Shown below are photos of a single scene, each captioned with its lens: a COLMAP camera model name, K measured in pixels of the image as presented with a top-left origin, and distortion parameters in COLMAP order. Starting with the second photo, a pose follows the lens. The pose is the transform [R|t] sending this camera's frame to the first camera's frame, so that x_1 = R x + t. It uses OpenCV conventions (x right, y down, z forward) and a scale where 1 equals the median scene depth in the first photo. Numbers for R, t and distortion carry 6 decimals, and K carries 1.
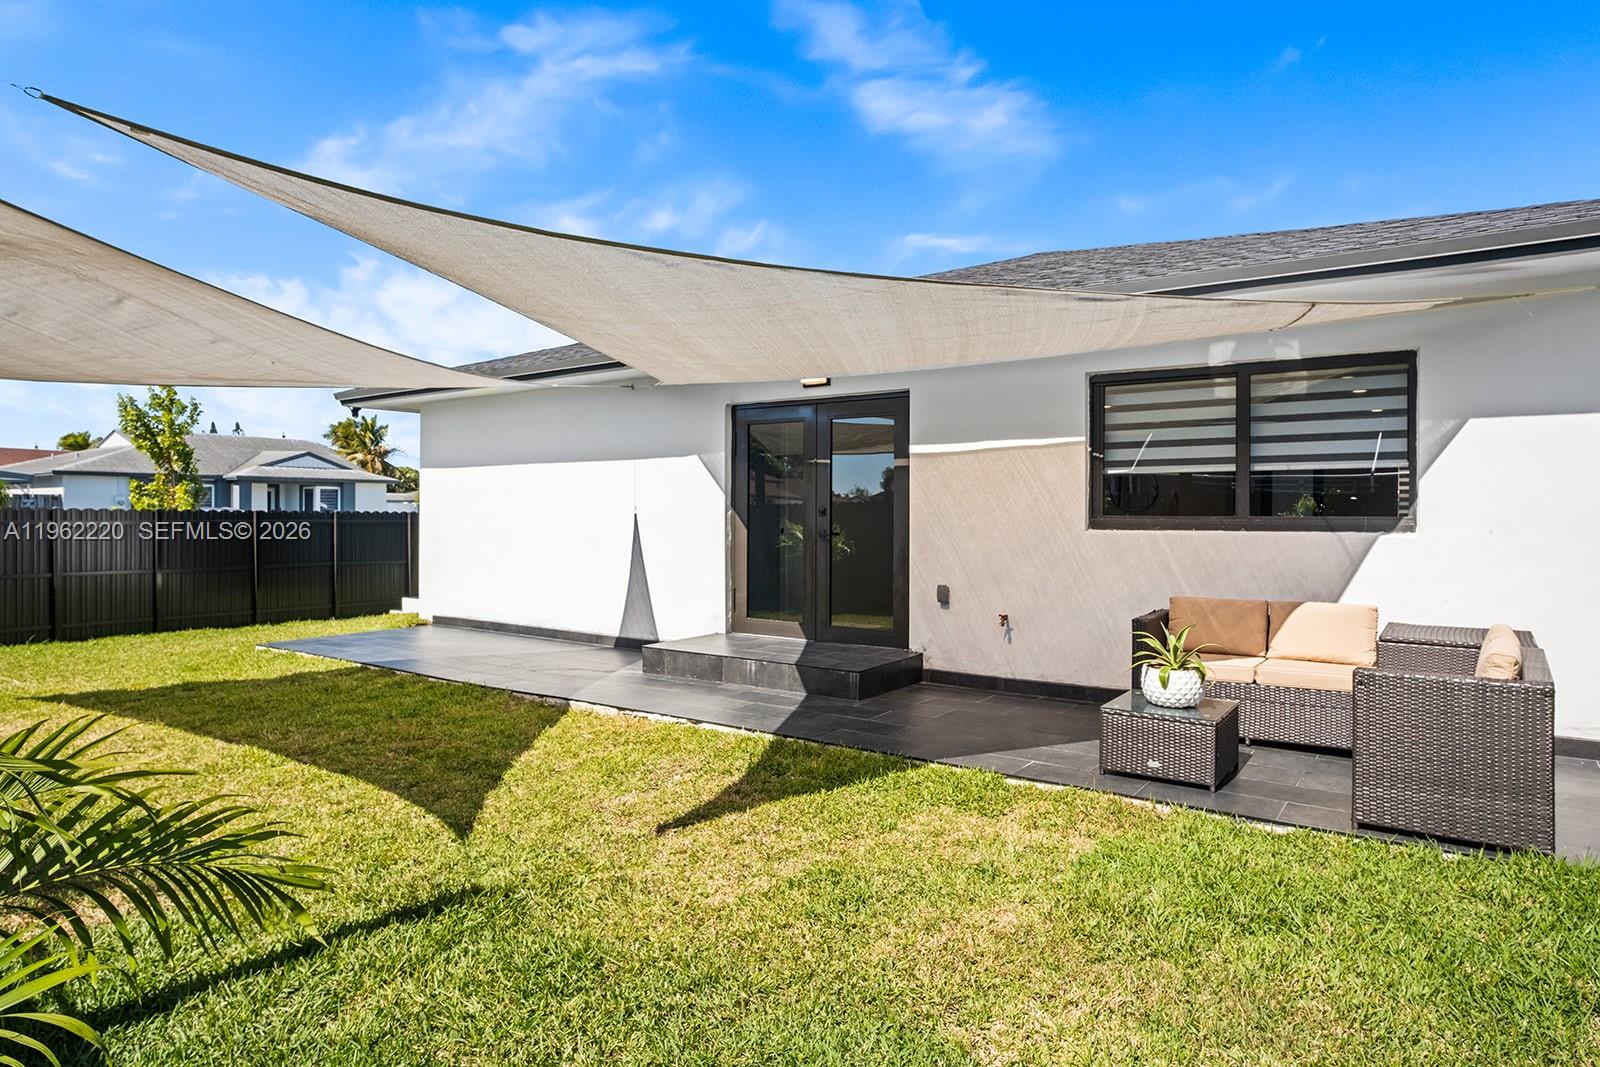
lens RADIAL K [[931.2, 0, 795.4], [0, 931.2, 502.2], [0, 0, 1]] dist [-0.033398, 0.020959]
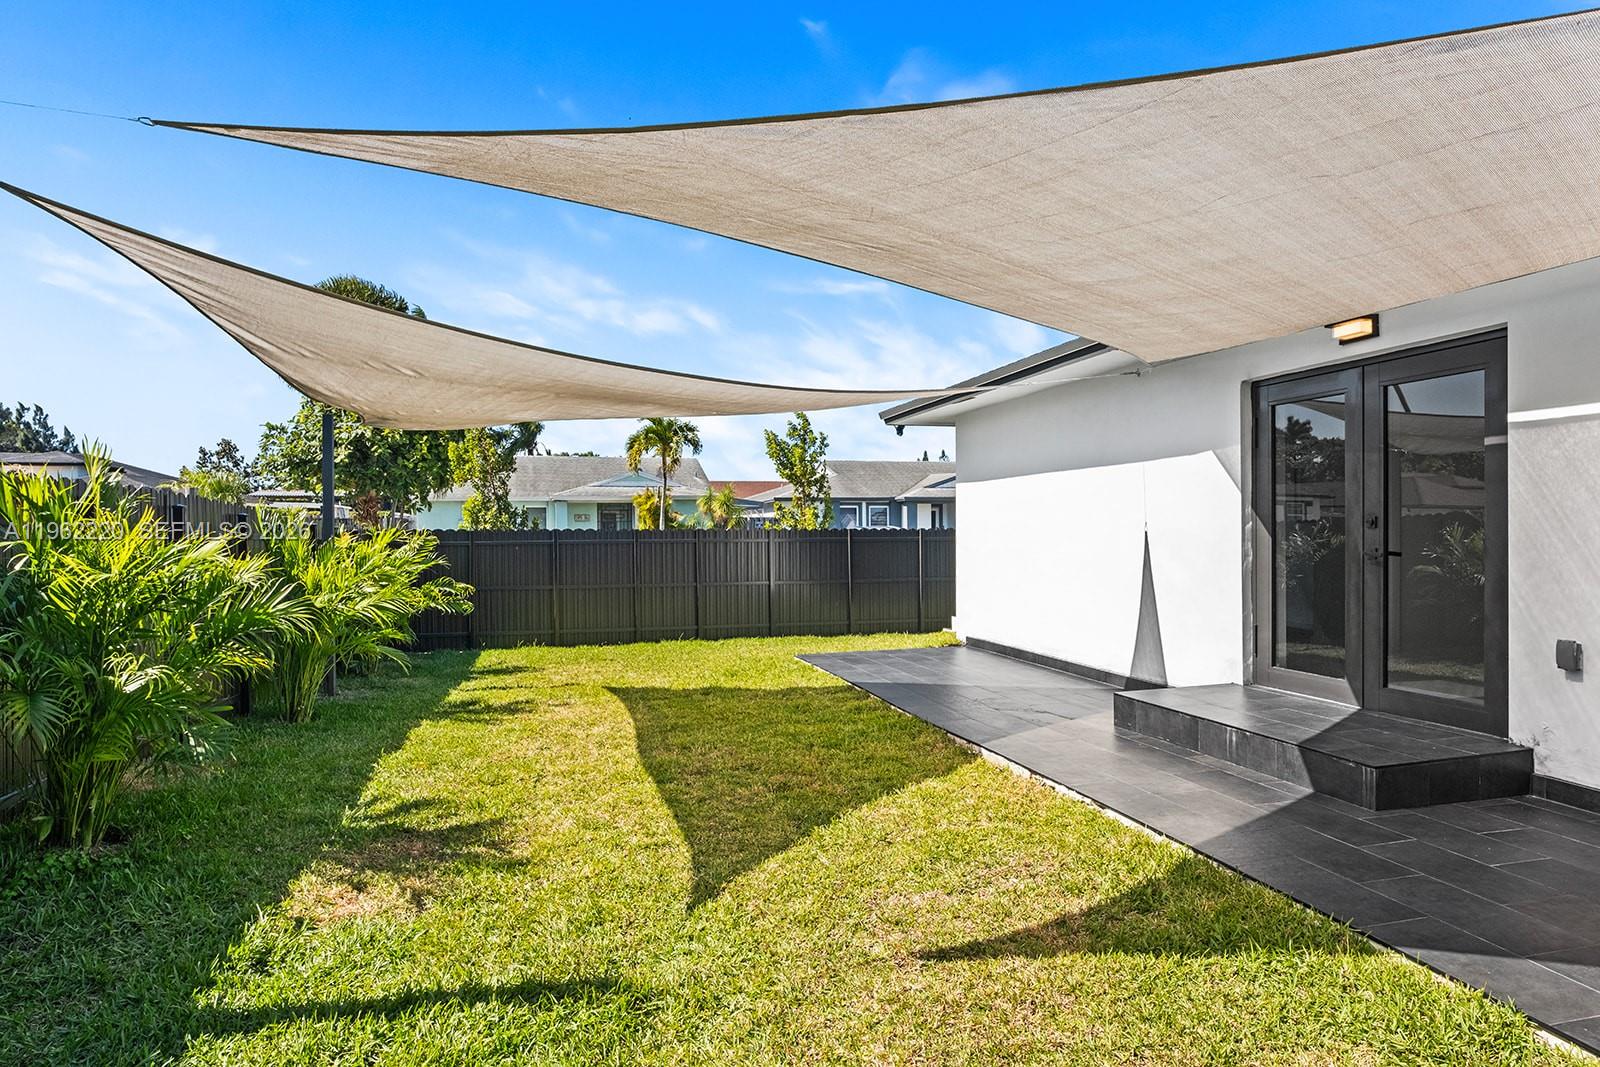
lens RADIAL K [[959.9, 0, 789.5], [0, 959.9, 513.2], [0, 0, 1]] dist [-0.030179, 0.022680]
pose [[0.776391, -0.022327, -0.629857, 0.132037], [0.019815, 0.999743, -0.011013, 0.003602], [0.629941, -0.003930, 0.776633, 0.174083]]
